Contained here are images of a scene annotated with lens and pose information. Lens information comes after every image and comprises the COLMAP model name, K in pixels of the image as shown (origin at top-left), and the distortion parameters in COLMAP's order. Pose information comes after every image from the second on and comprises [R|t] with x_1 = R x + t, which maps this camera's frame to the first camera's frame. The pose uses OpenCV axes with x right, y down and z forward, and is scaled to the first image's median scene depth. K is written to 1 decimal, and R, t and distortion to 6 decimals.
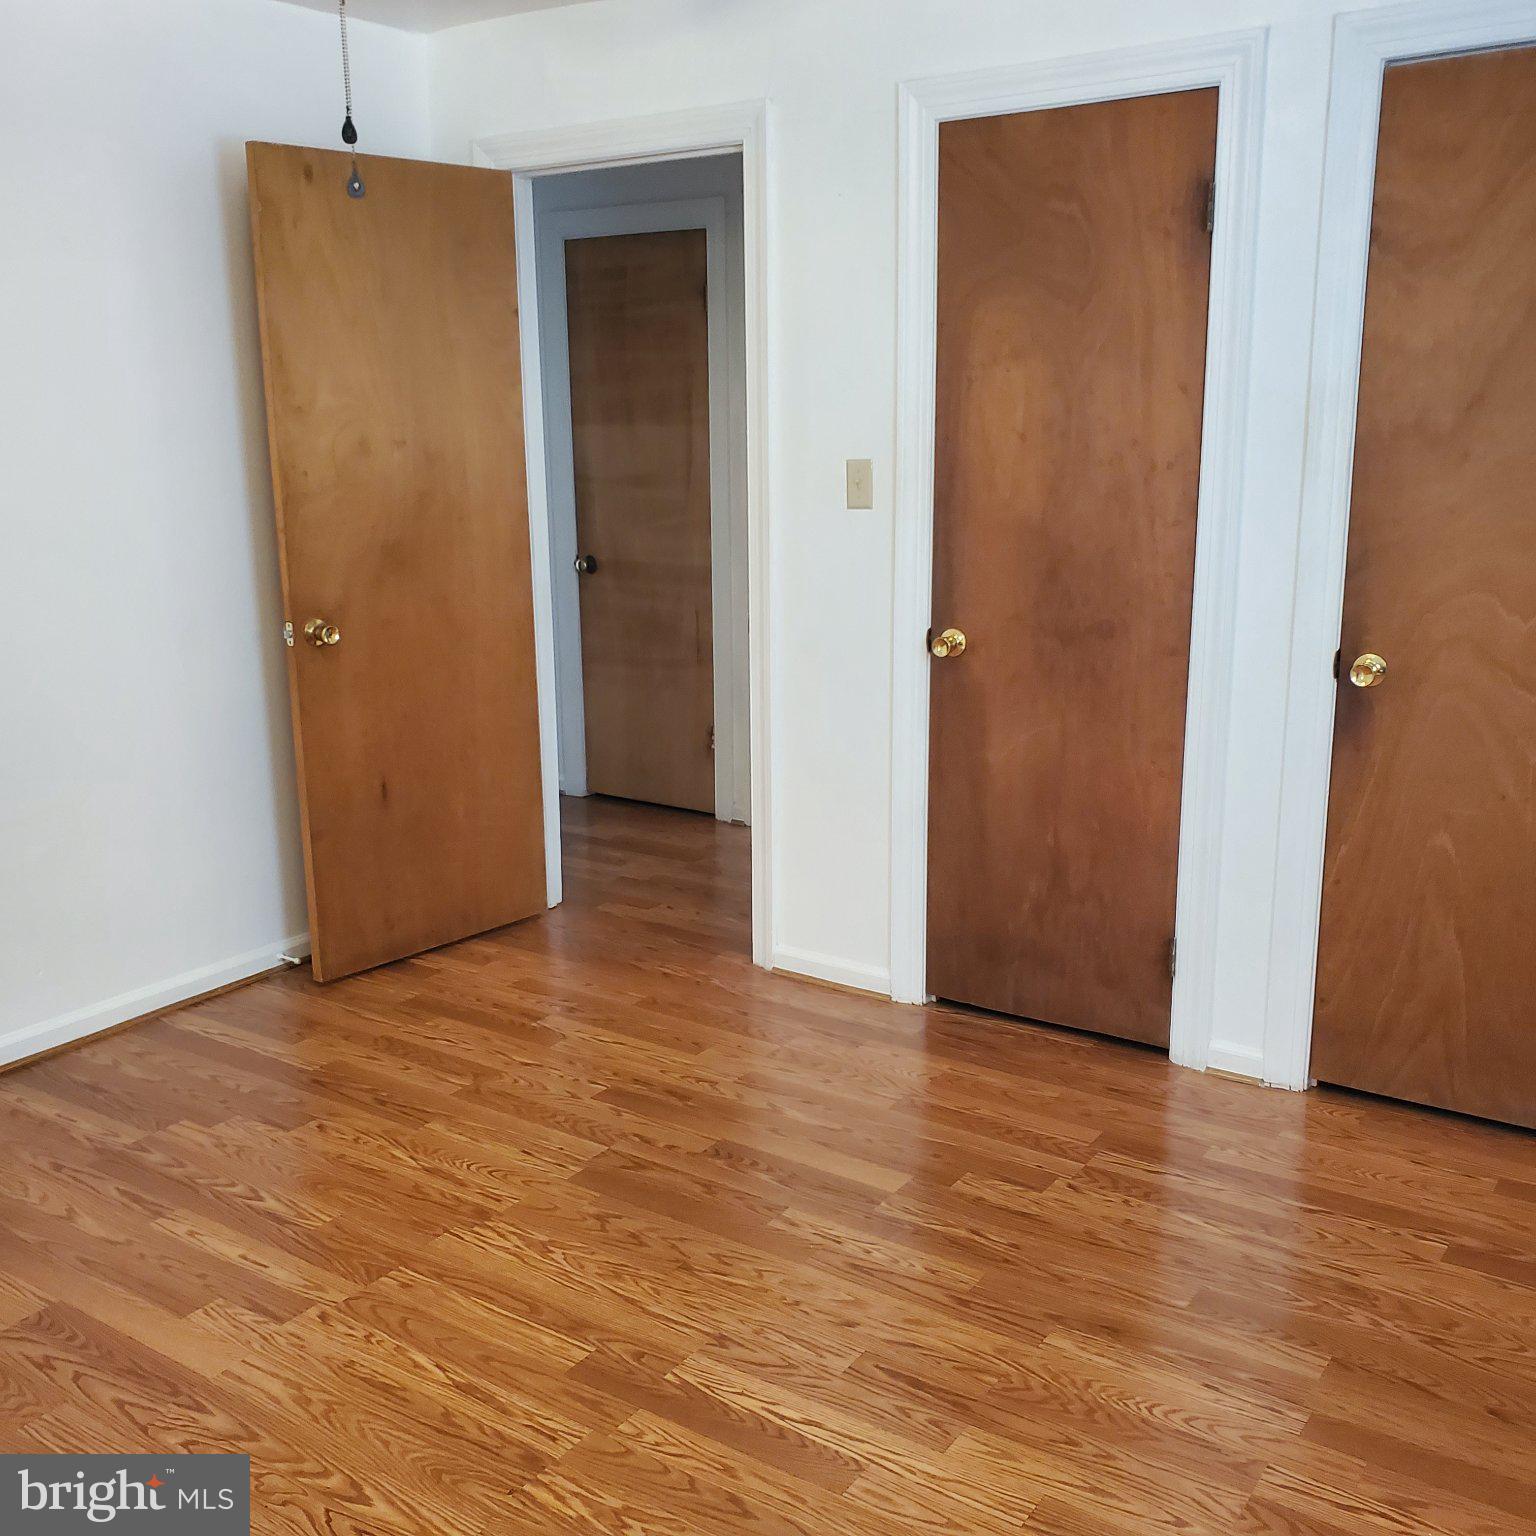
lens RADIAL K [[1600.5, 0, 775.3], [0, 1600.5, 773.1], [0, 0, 1]] dist [0.065500, 0.000000]
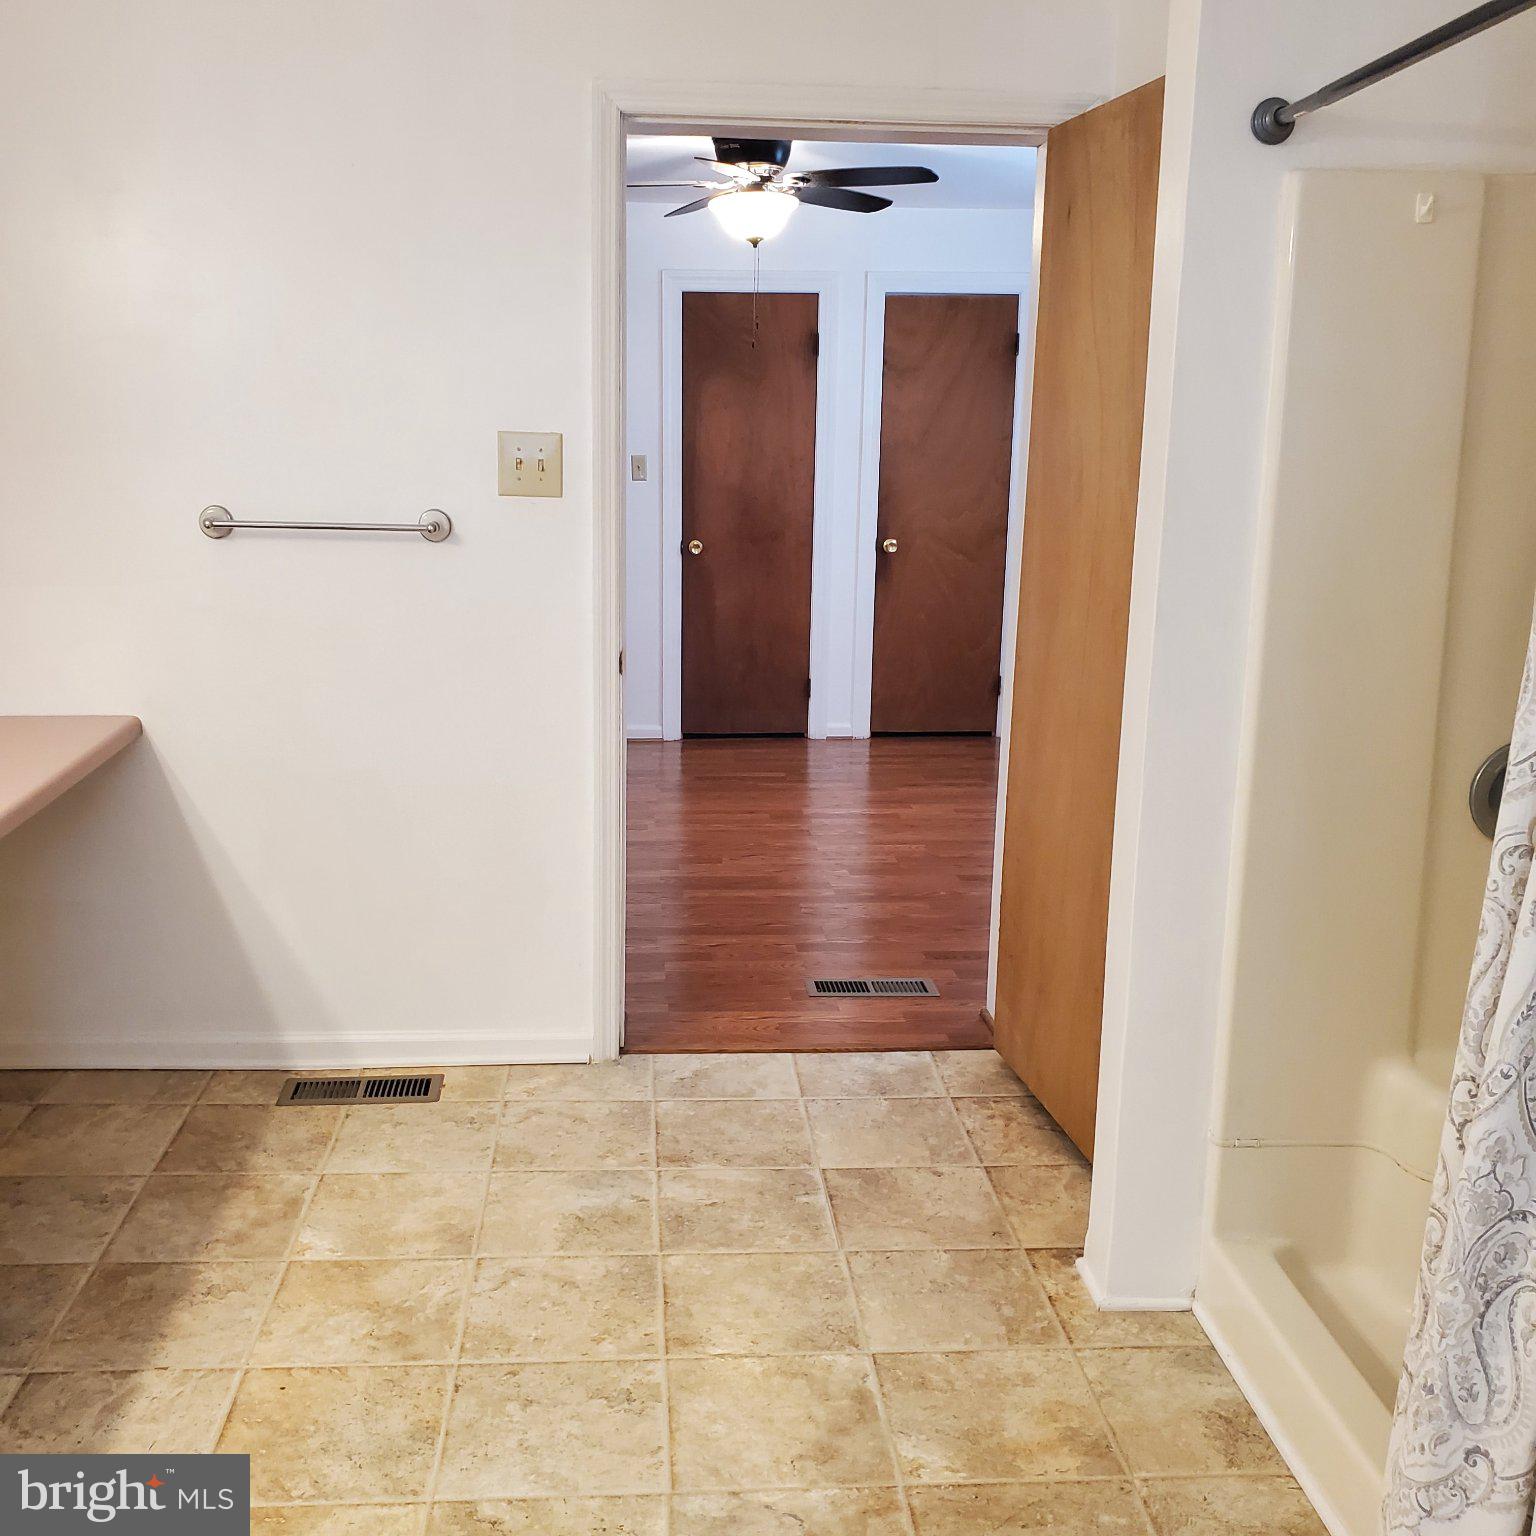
lens RADIAL K [[1600.5, 0, 771.3], [0, 1600.5, 762.1], [0, 0, 1]] dist [0.065500, 0.000000]
pose [[0.960948, -0.019647, 0.276031, -0.391649], [0.030214, 0.998962, -0.034082, 0.284027], [-0.275075, 0.041091, 0.960544, -1.030256]]
